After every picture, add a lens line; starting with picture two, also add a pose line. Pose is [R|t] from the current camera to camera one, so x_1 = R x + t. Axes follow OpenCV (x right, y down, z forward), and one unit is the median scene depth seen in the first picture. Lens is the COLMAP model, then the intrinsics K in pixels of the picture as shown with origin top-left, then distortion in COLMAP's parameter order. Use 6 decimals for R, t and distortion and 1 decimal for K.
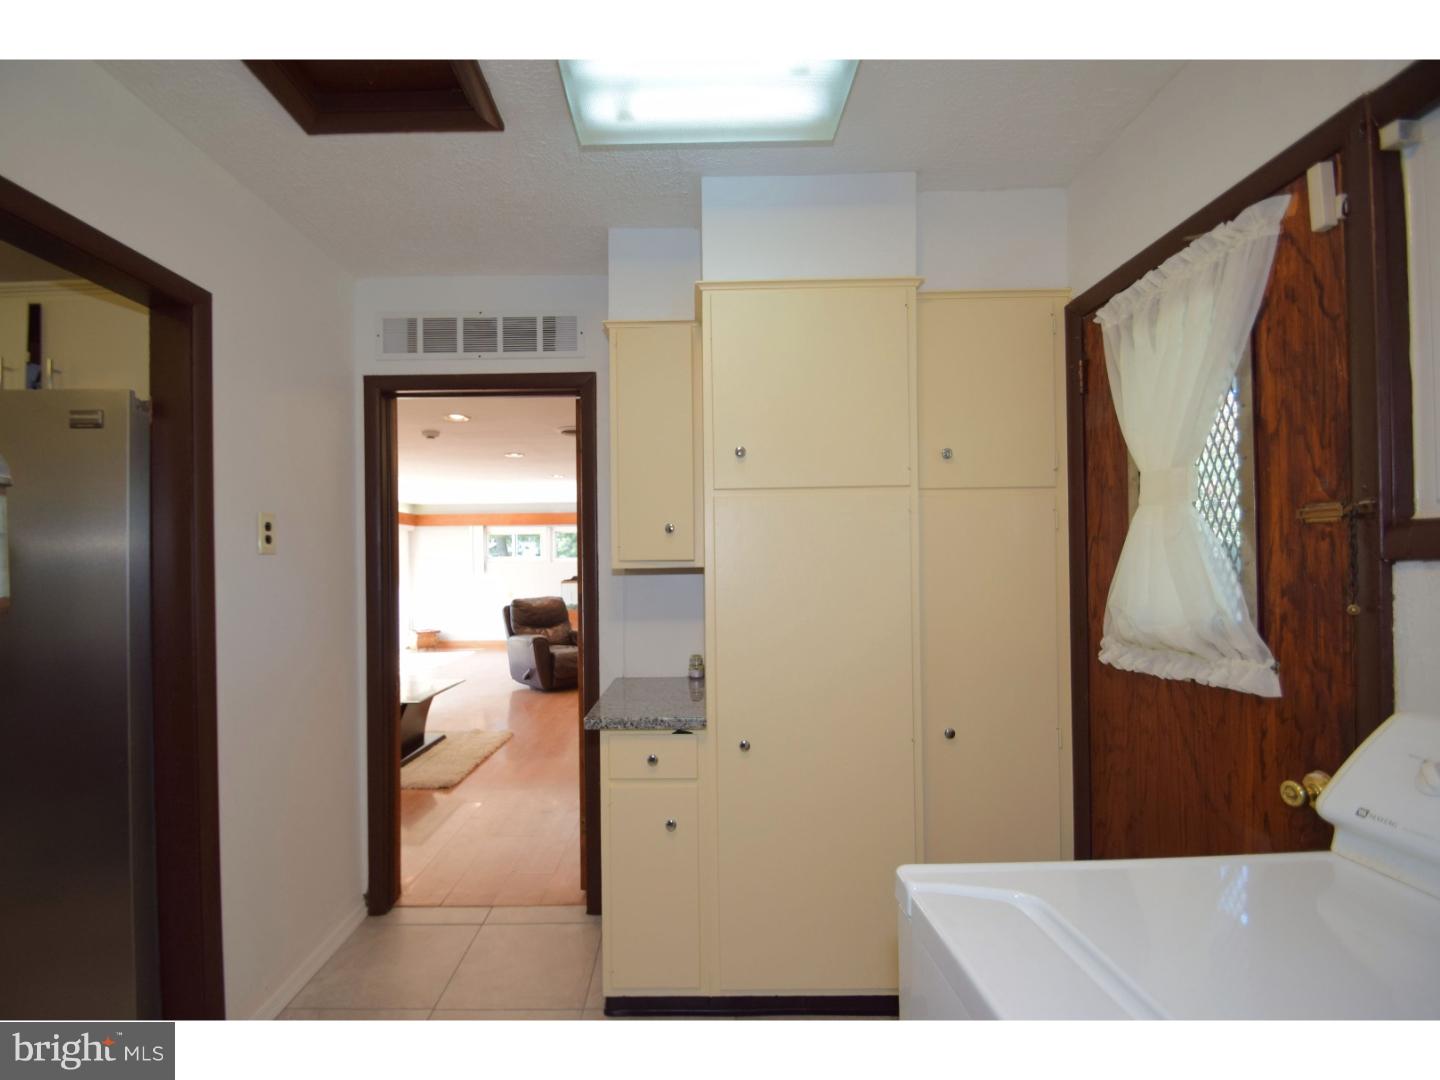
lens RADIAL K [[647.9, 0, 691.6], [0, 647.9, 565.3], [0, 0, 1]] dist [0.002105, -0.010906]
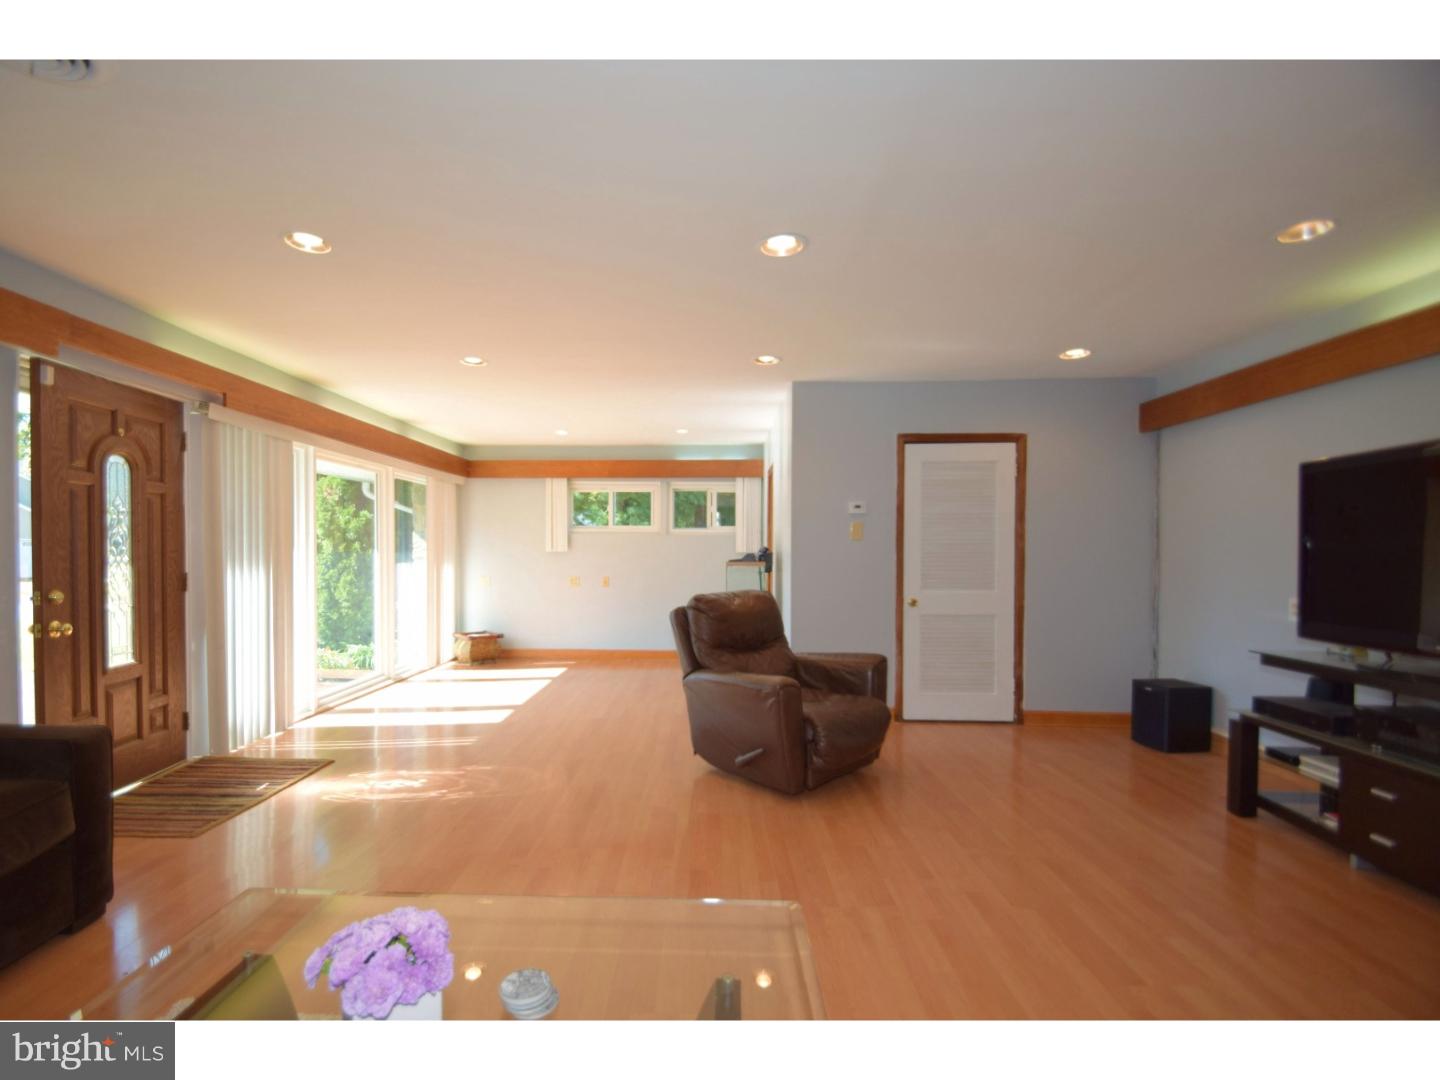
lens RADIAL K [[647.9, 0, 691.6], [0, 647.9, 565.3], [0, 0, 1]] dist [0.002105, -0.010906]
pose [[0.999611, 0.015176, -0.023421, -0.219112], [-0.014678, 0.999666, 0.021282, 0.015606], [0.023736, -0.020930, 0.999499, 0.414047]]
